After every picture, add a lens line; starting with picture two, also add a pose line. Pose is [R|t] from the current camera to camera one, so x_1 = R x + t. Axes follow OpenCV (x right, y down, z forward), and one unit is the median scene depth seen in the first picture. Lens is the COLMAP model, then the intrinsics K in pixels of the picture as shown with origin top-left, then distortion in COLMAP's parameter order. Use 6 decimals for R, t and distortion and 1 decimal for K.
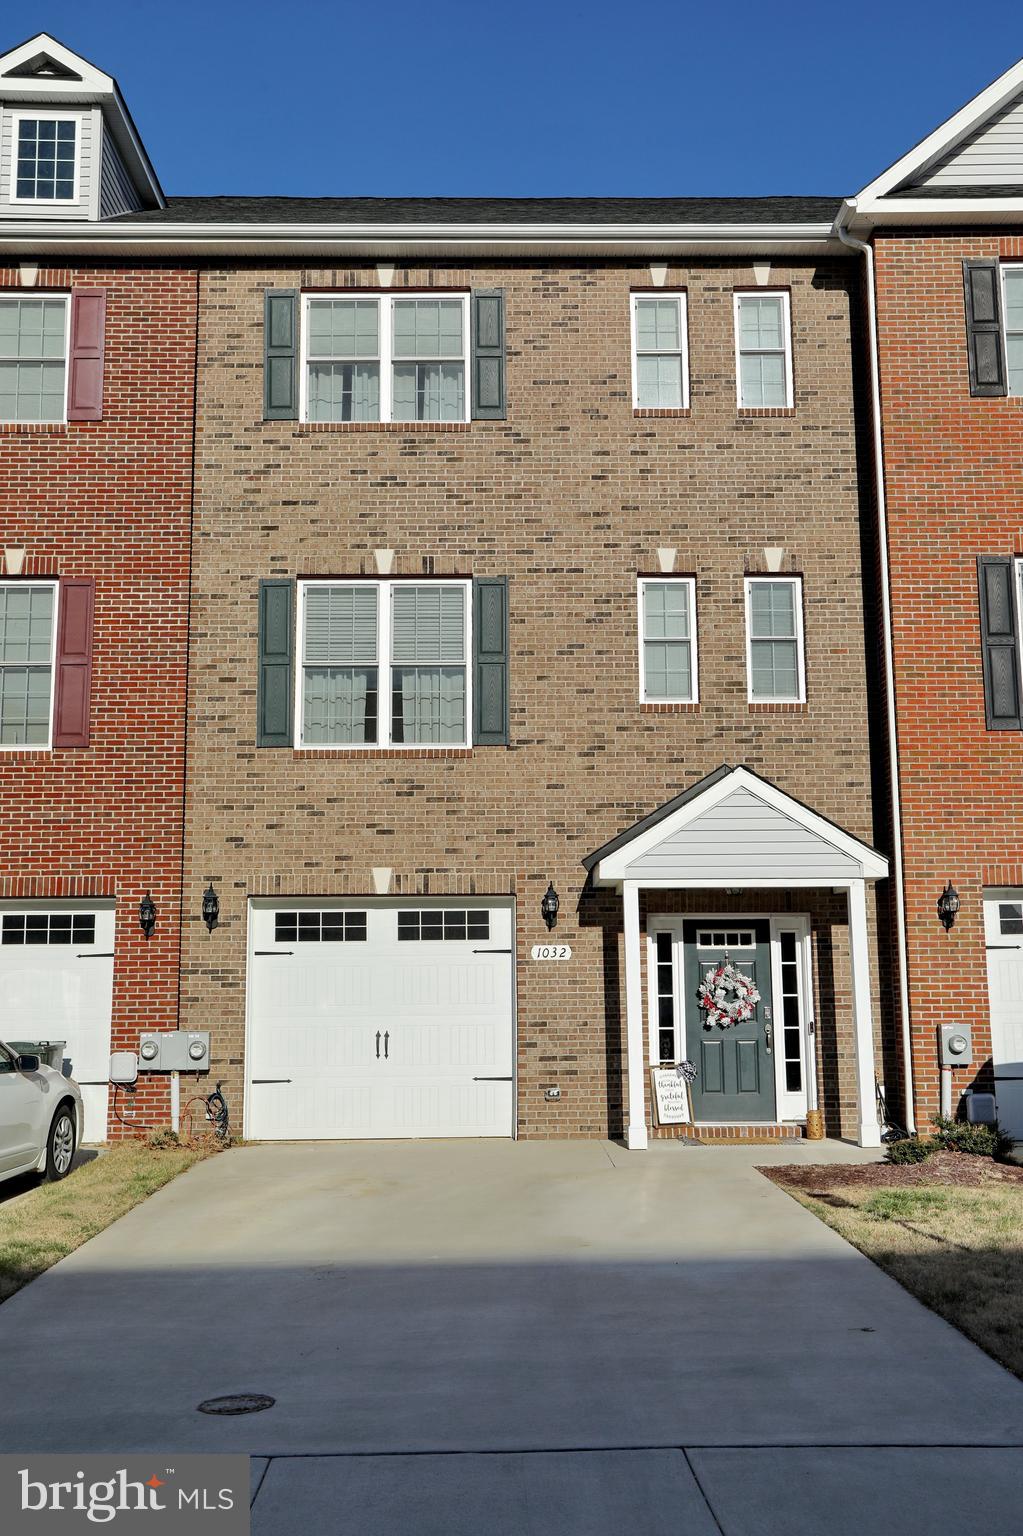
lens RADIAL K [[1480.8, 0, 510.0], [0, 1480.8, 754.0], [0, 0, 1]] dist [-0.014332, 0.180268]
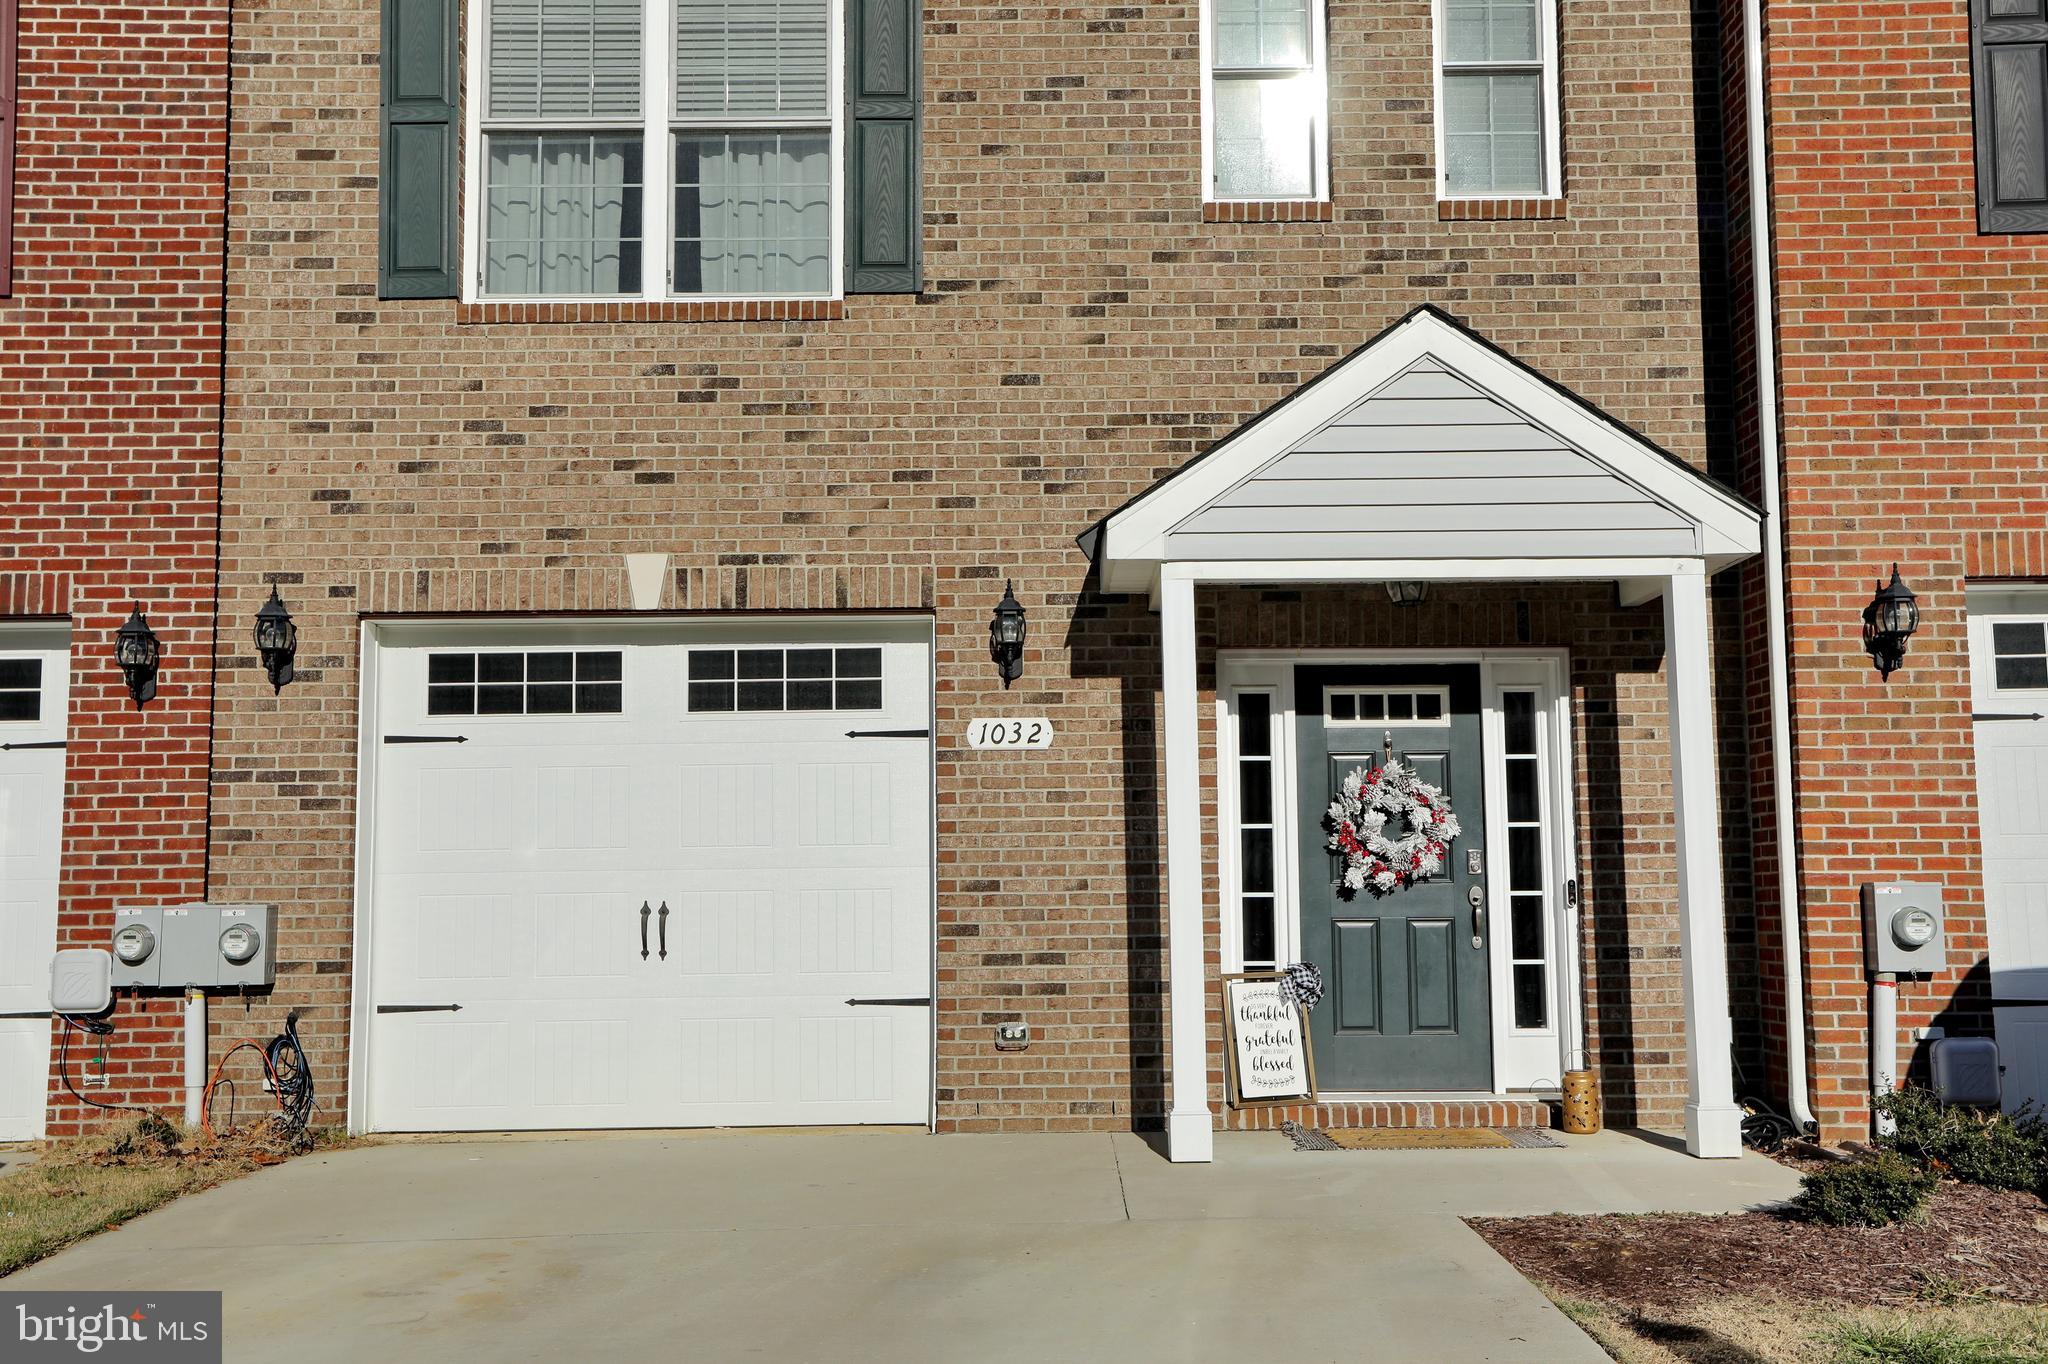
lens RADIAL K [[1974.4, 0, 1029.7], [0, 1974.4, 671.1], [0, 0, 1]] dist [-0.014332, 0.180268]
pose [[0.999862, -0.003739, -0.016215, 0.043786], [0.004713, 0.998159, 0.060472, 0.076579], [0.015959, -0.060540, 0.998038, 0.380192]]
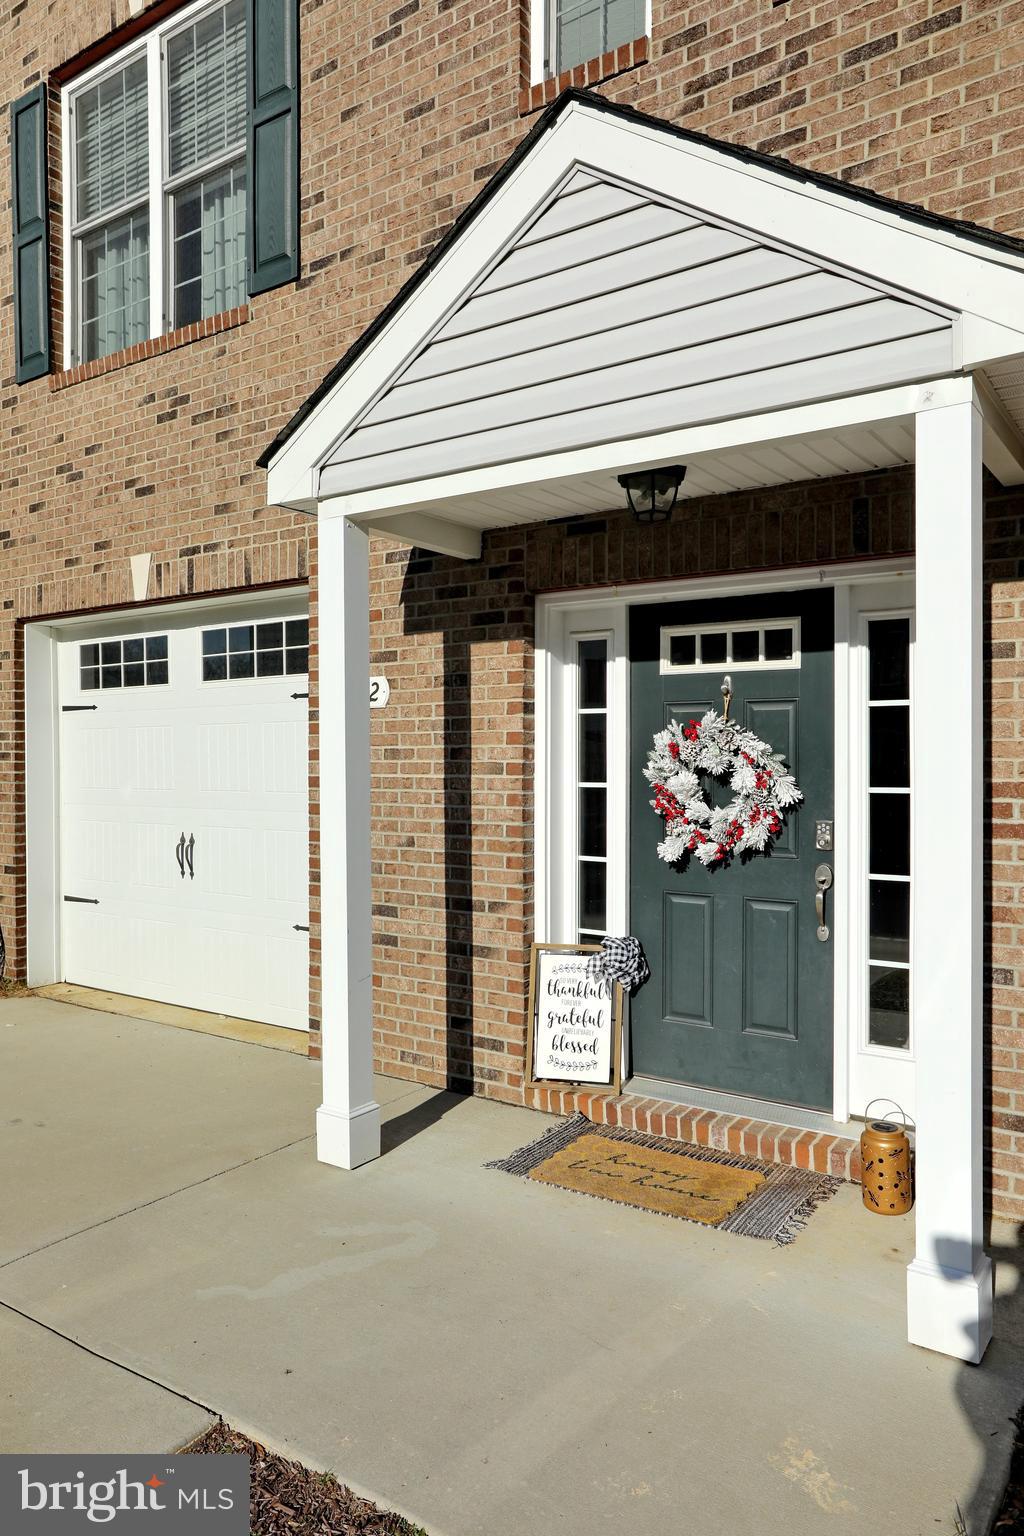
lens RADIAL K [[1051.1, 0, 512.0], [0, 1051.1, 768.0], [0, 0, 1]] dist [-0.044052, 0.078002]
pose [[0.810903, 0.011210, -0.585074, 0.266270], [0.093347, 0.984536, 0.148241, 0.111352], [0.577688, -0.174824, 0.797316, 0.746386]]
